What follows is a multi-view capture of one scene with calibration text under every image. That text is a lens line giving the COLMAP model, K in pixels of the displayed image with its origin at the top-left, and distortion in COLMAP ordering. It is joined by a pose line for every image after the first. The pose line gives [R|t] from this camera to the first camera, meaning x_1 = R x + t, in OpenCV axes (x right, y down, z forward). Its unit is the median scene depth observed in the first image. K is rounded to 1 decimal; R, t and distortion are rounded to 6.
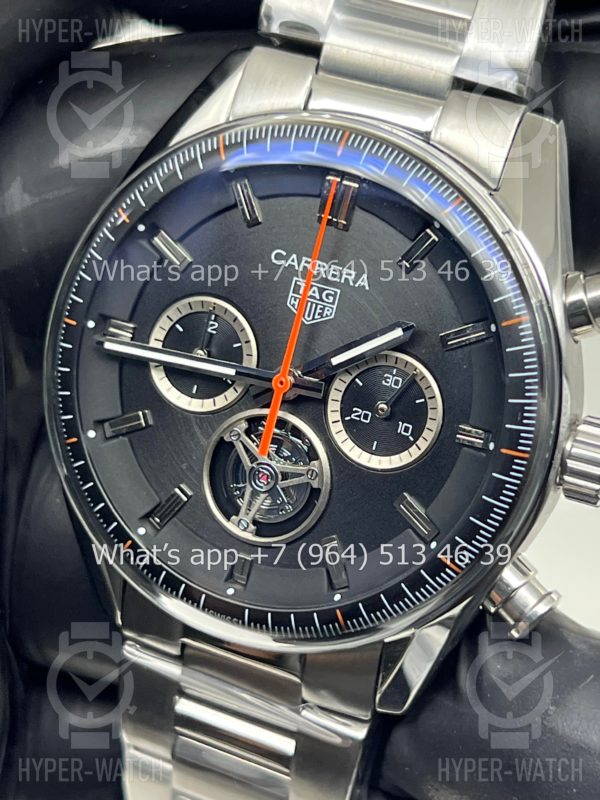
lens RADIAL K [[1816.0, 0, 299.8], [0, 1816.0, 414.5], [0, 0, 1]] dist [0.031711, -0.351001]
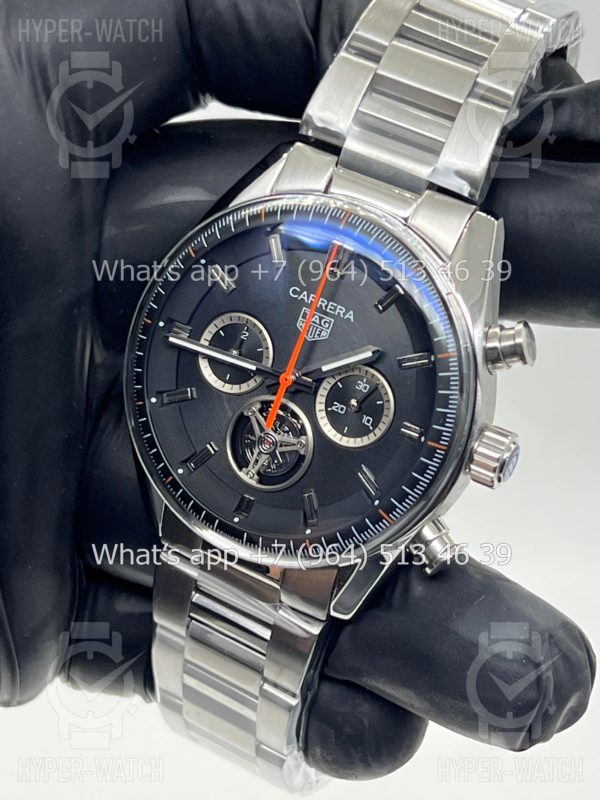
lens RADIAL K [[1728.5, 0, 300.0], [0, 1728.5, 400.0], [0, 0, 1]] dist [-0.009670, 0.080645]
pose [[0.992396, 0.110581, -0.054063, 0.076050], [-0.110504, 0.993866, 0.004429, -0.008363], [0.054221, 0.001579, 0.998528, -0.365732]]
